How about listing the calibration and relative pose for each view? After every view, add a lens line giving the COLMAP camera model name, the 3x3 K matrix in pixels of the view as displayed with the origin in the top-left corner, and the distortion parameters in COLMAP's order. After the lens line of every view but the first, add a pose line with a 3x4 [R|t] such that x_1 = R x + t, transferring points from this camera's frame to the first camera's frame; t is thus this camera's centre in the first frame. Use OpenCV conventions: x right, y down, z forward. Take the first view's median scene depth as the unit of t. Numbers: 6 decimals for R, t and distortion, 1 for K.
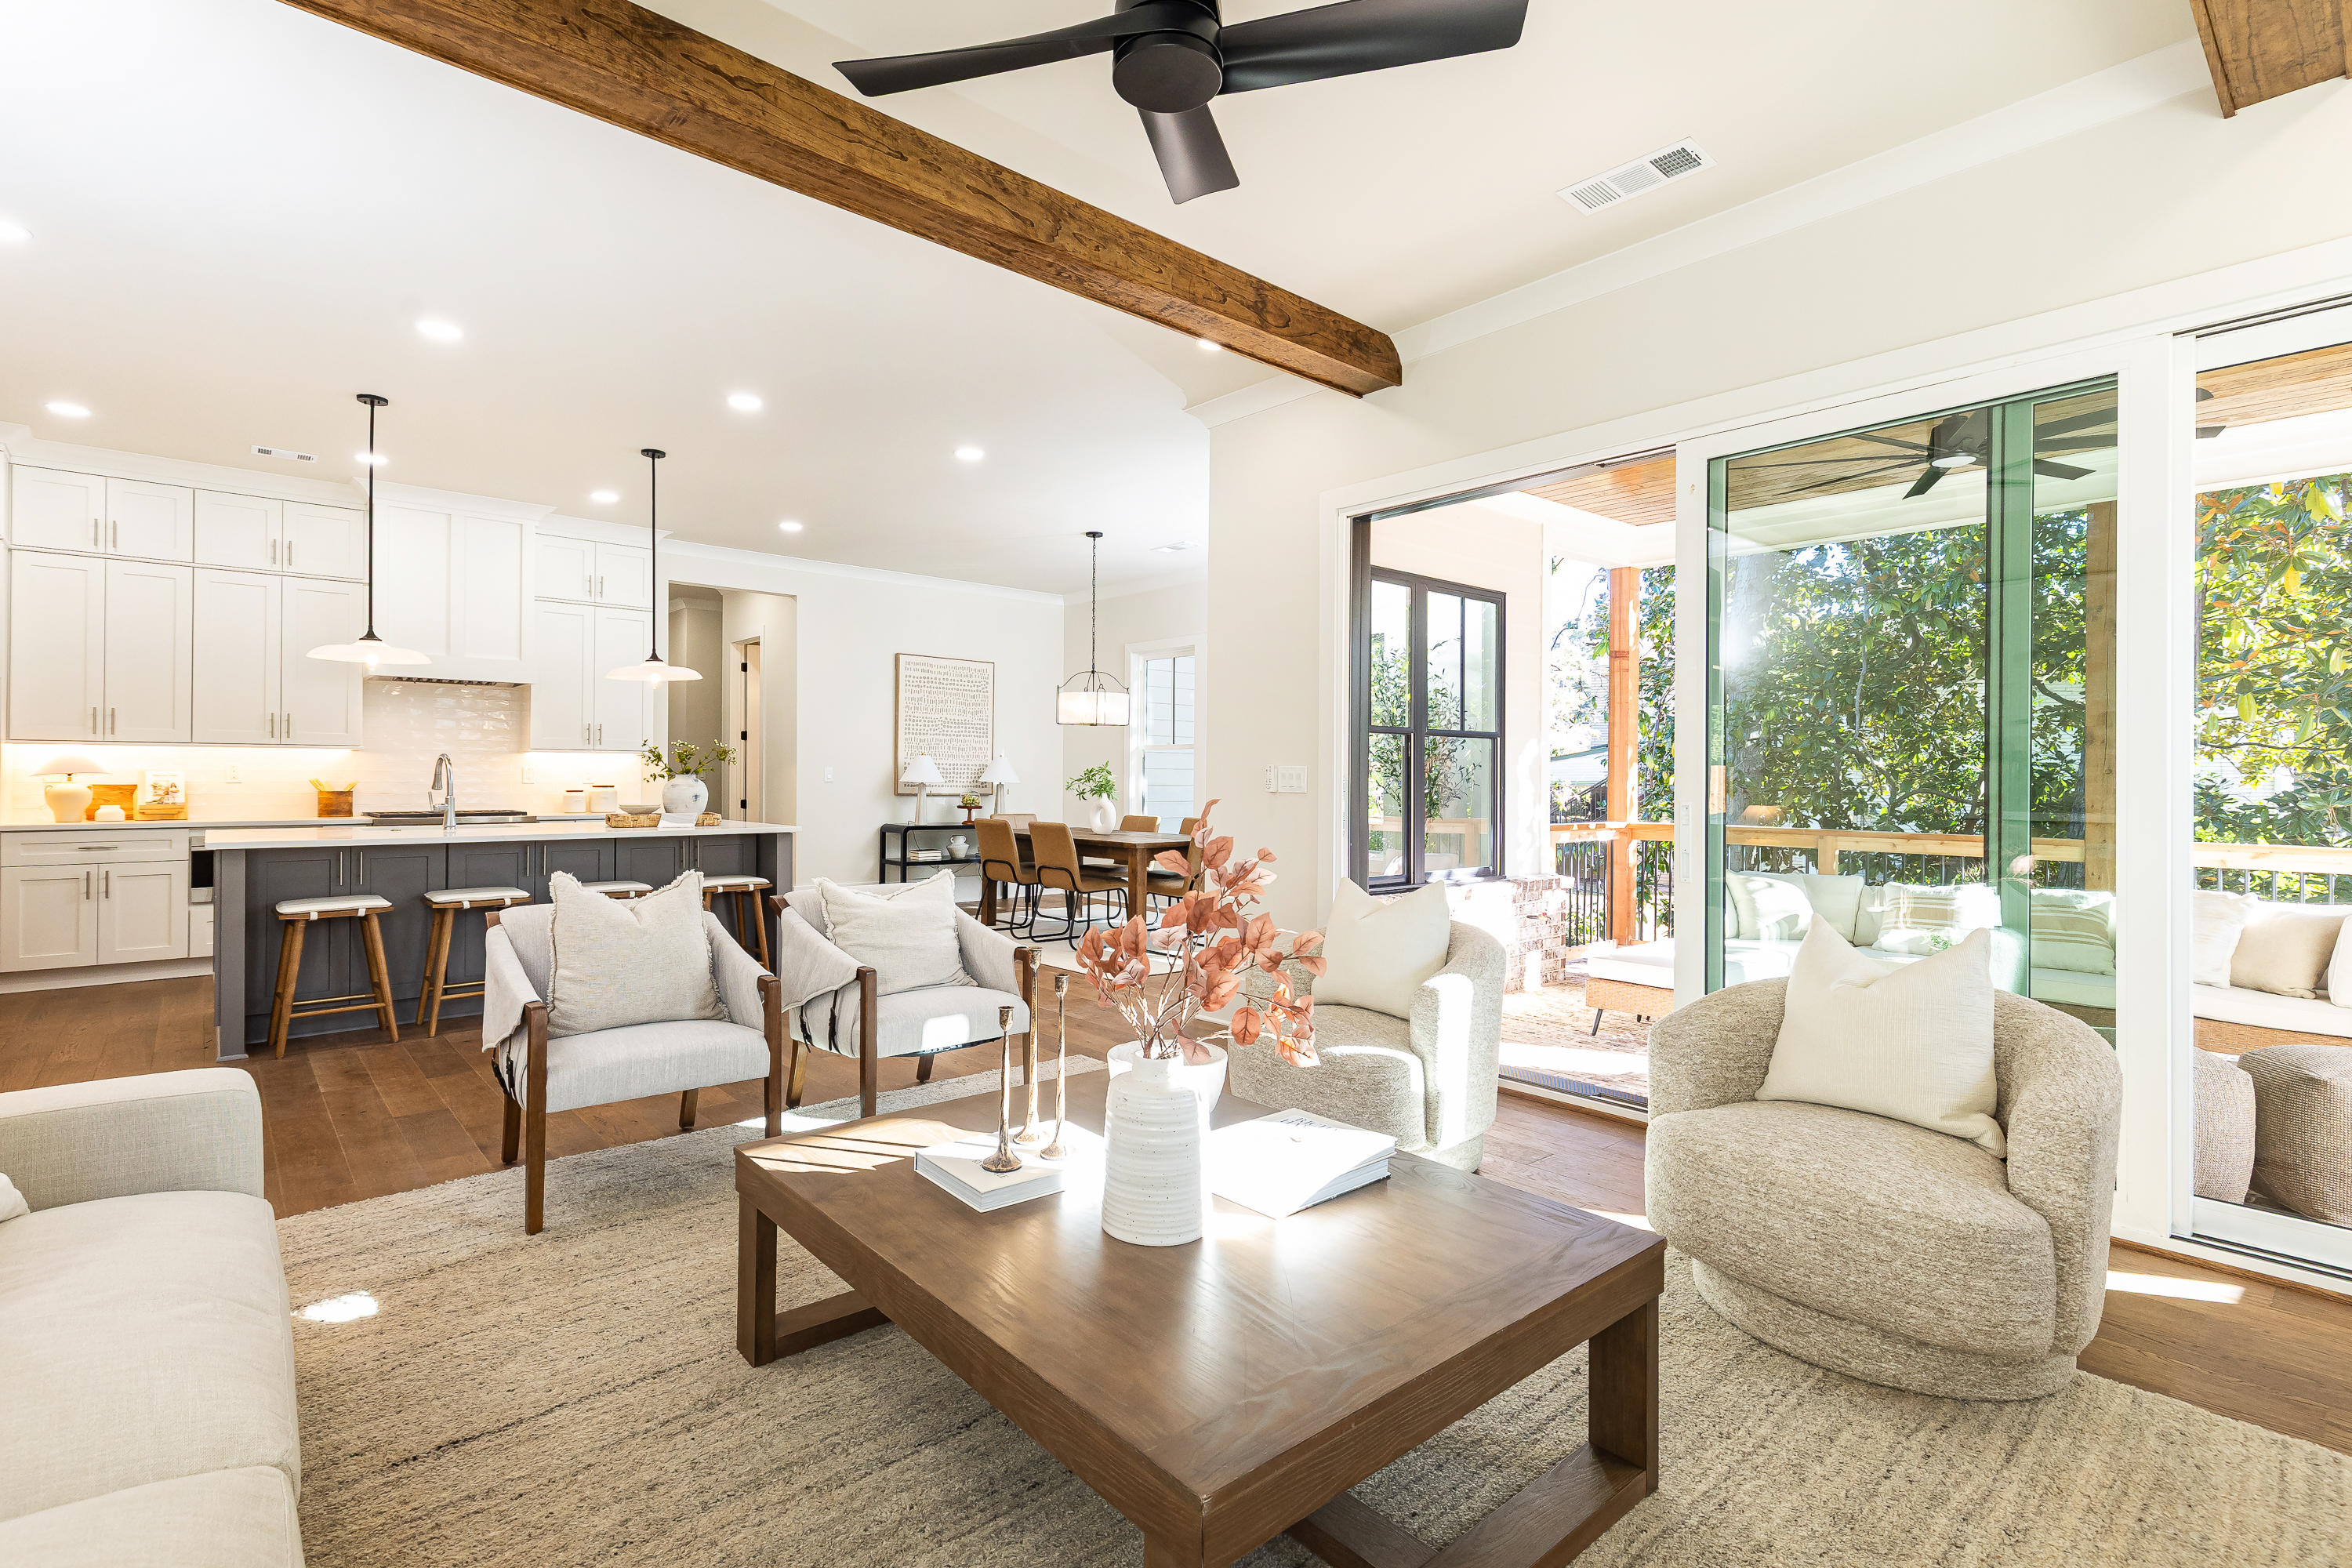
lens RADIAL K [[1084.4, 0, 1153.9], [0, 1084.4, 778.8], [0, 0, 1]] dist [0.003074, 0.001463]
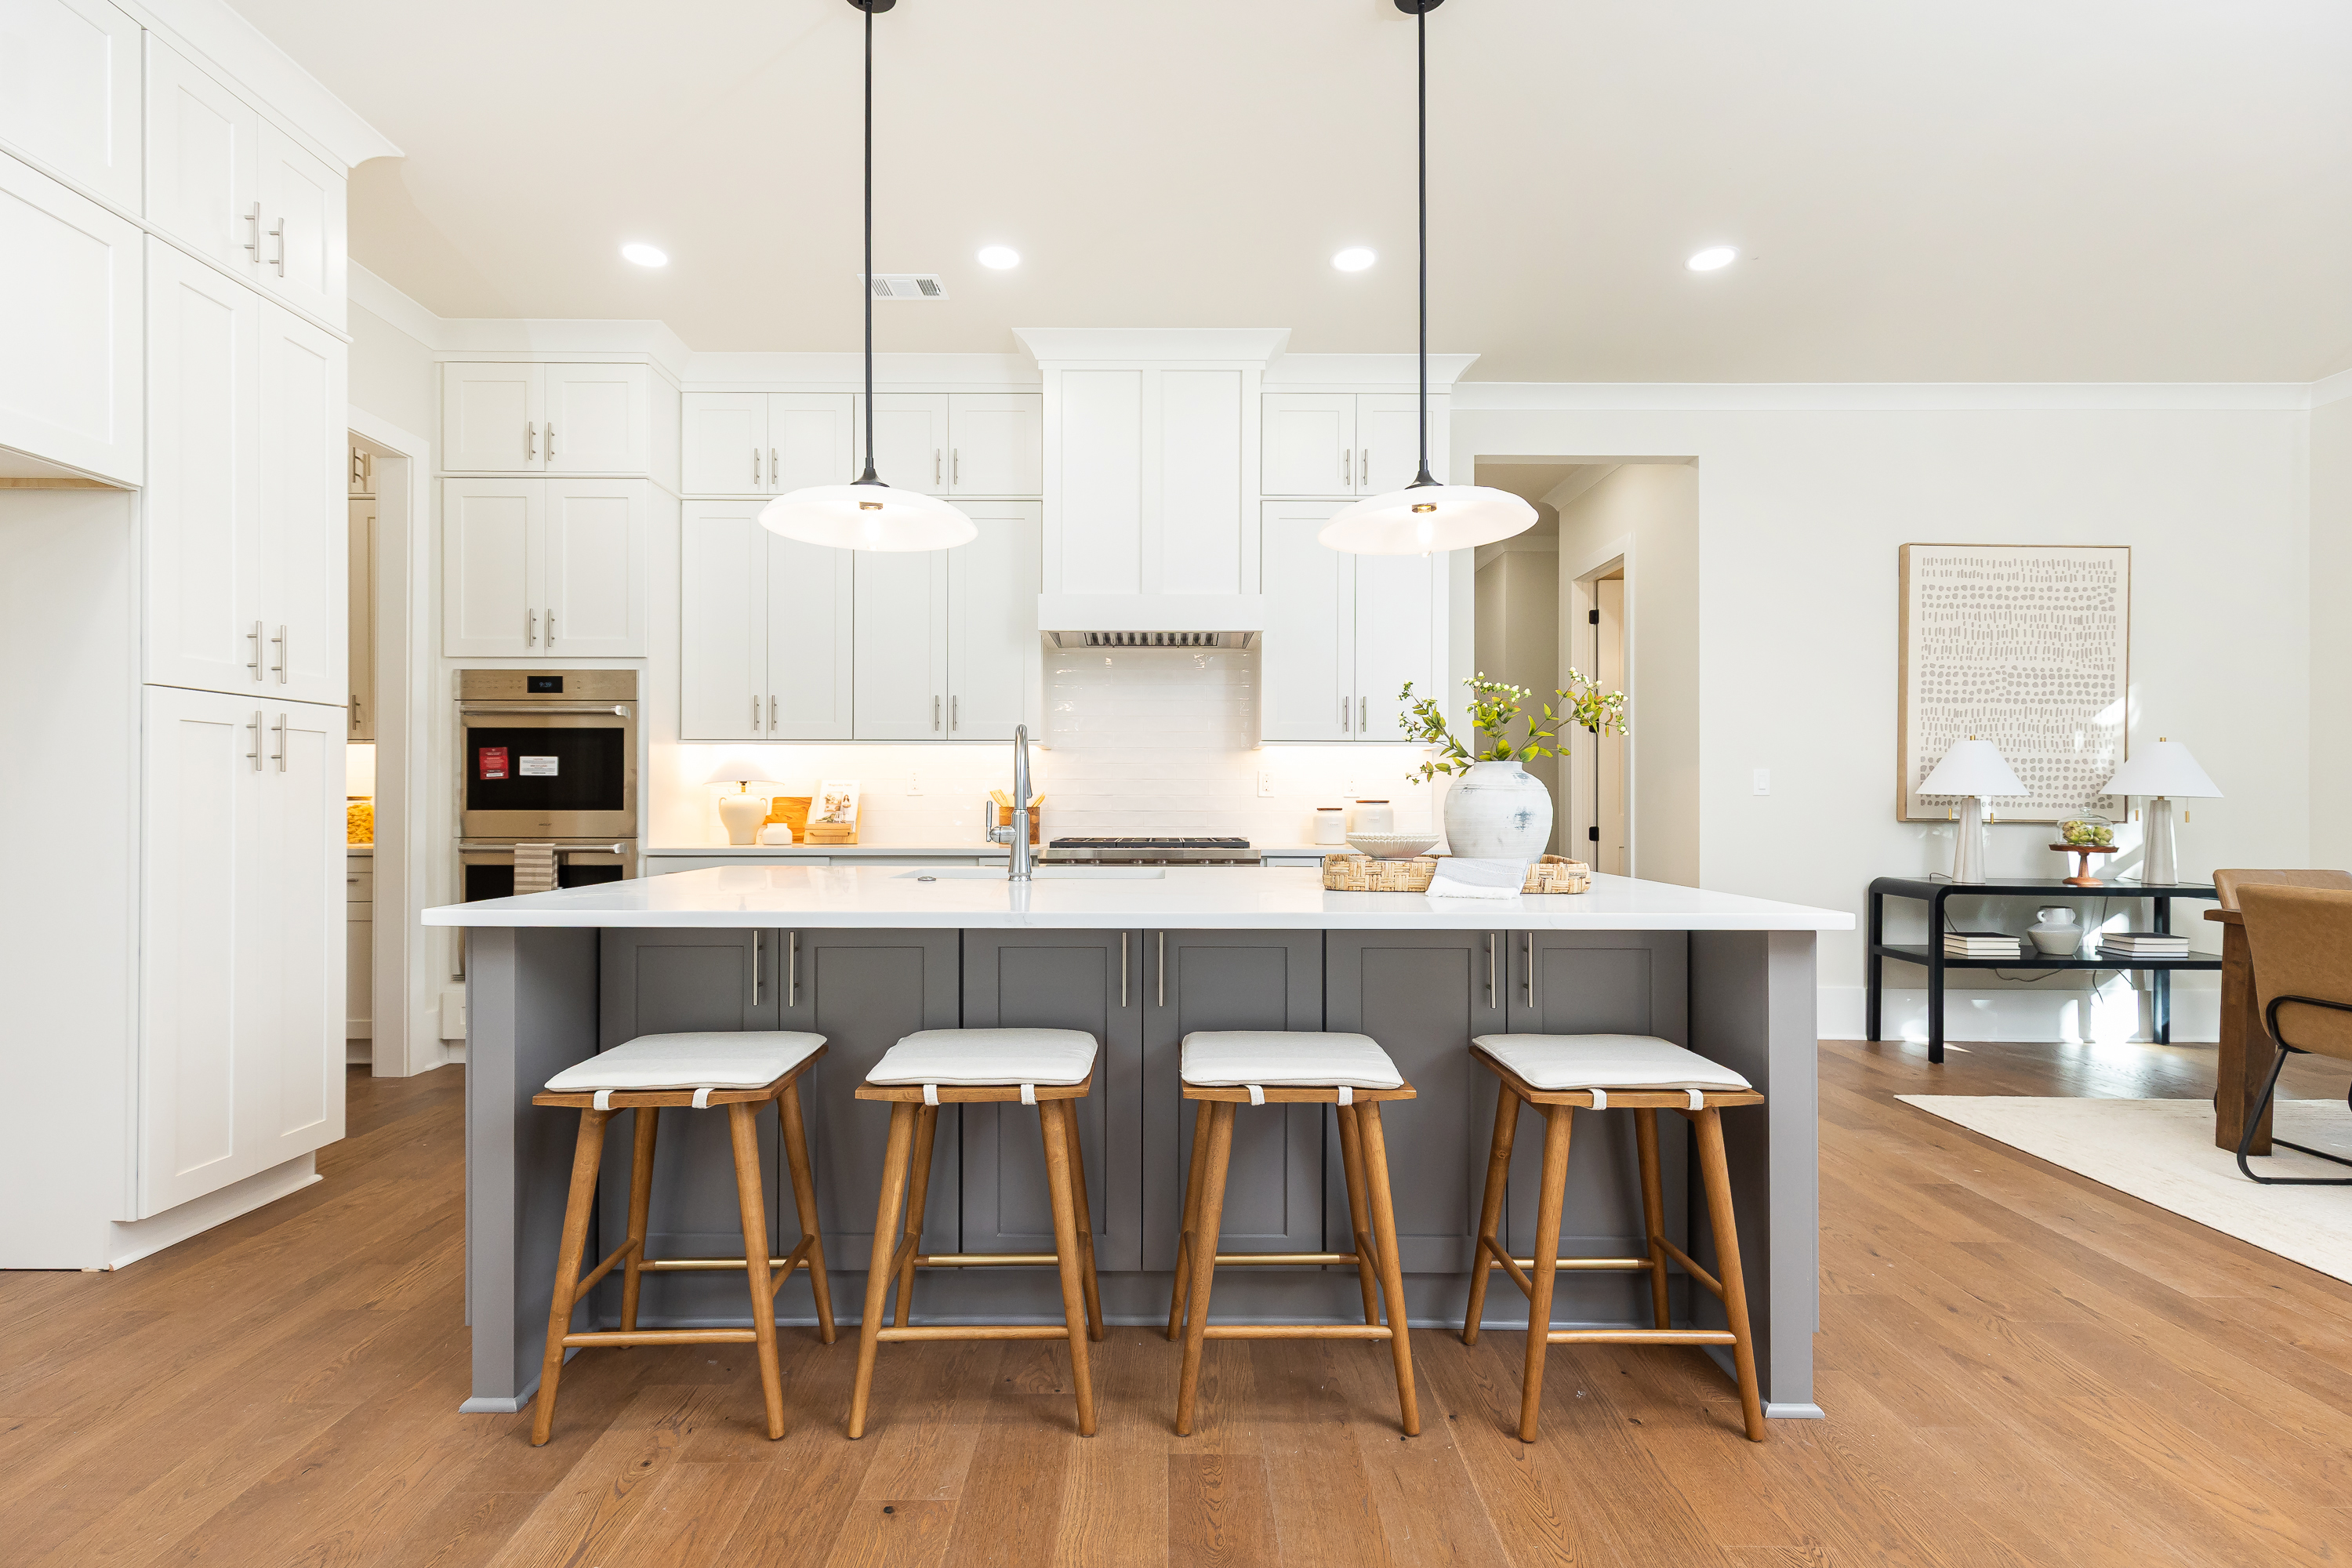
lens RADIAL K [[1084.4, 0, 1158.8], [0, 1084.4, 795.0], [0, 0, 1]] dist [0.003074, 0.001463]
pose [[0.751765, -0.007248, -0.659391, -0.212525], [0.000180, 0.999942, -0.010785, 0.010181], [0.659431, 0.007989, 0.751723, 0.500408]]
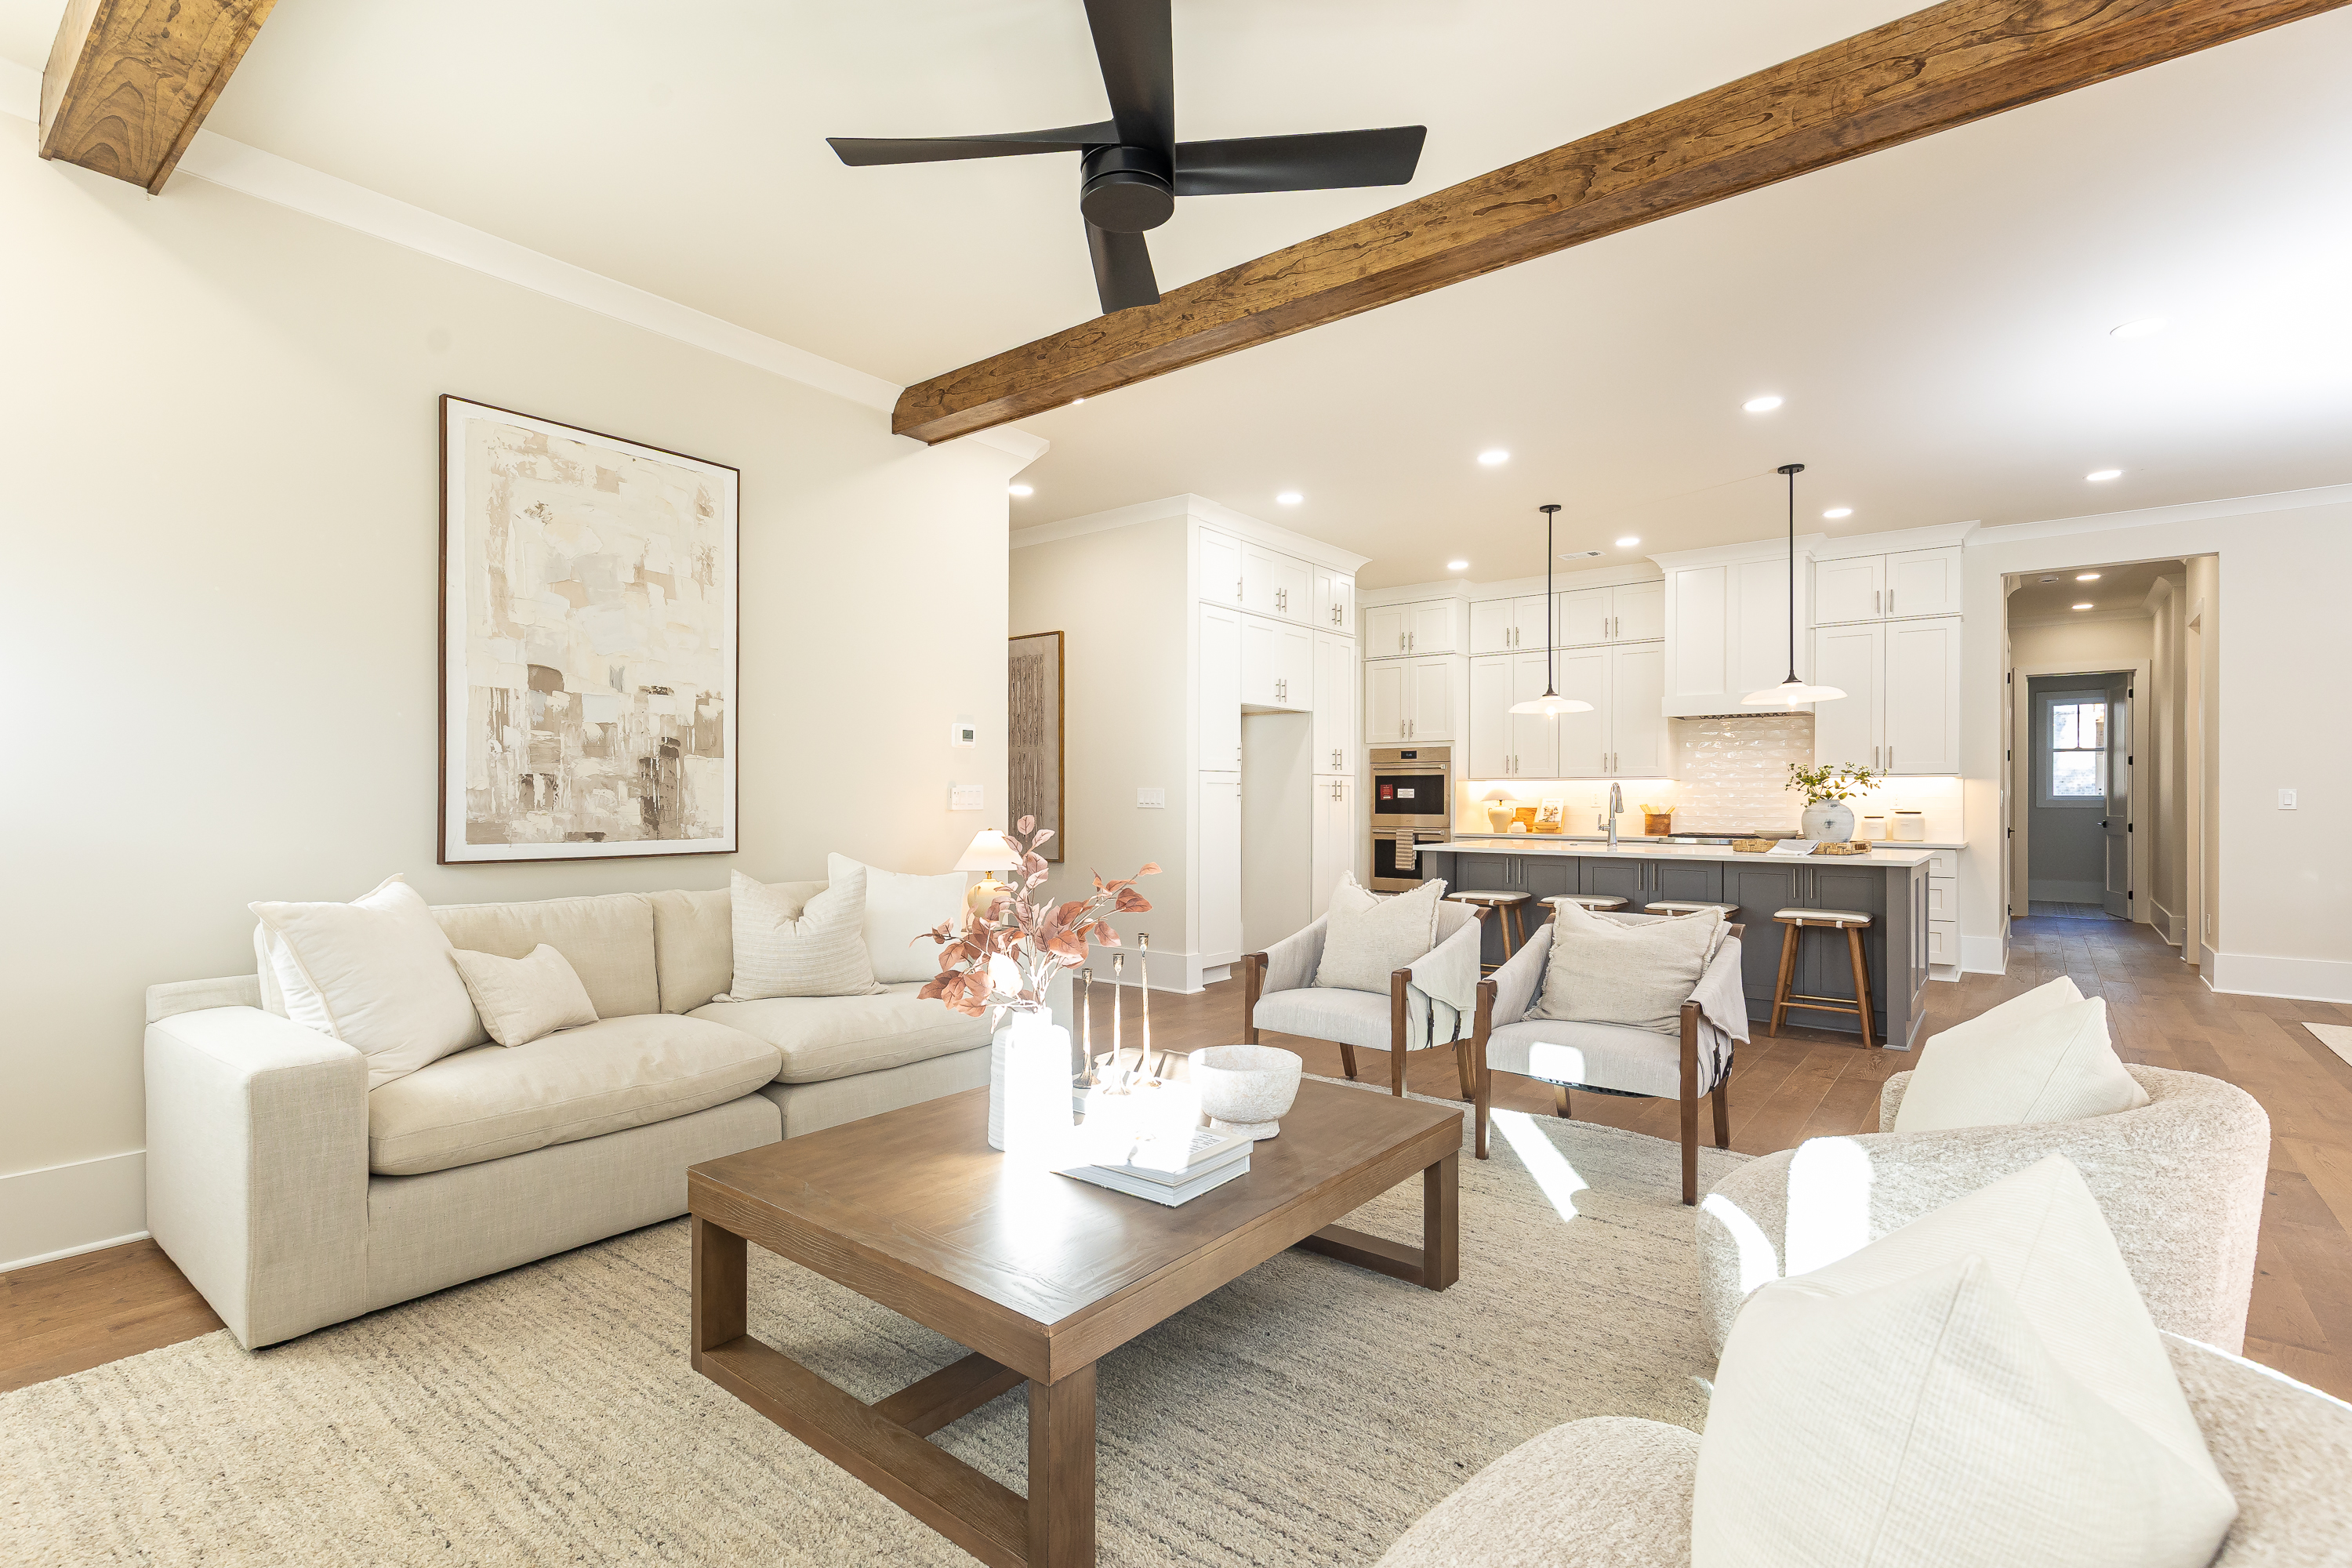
lens RADIAL K [[1084.4, 0, 1147.5], [0, 1084.4, 800.3], [0, 0, 1]] dist [0.003074, 0.001463]
pose [[0.173428, -0.002676, -0.984843, 0.313889], [-0.002462, 0.999992, -0.003150, 0.000923], [0.984843, 0.002971, 0.173420, 0.217027]]
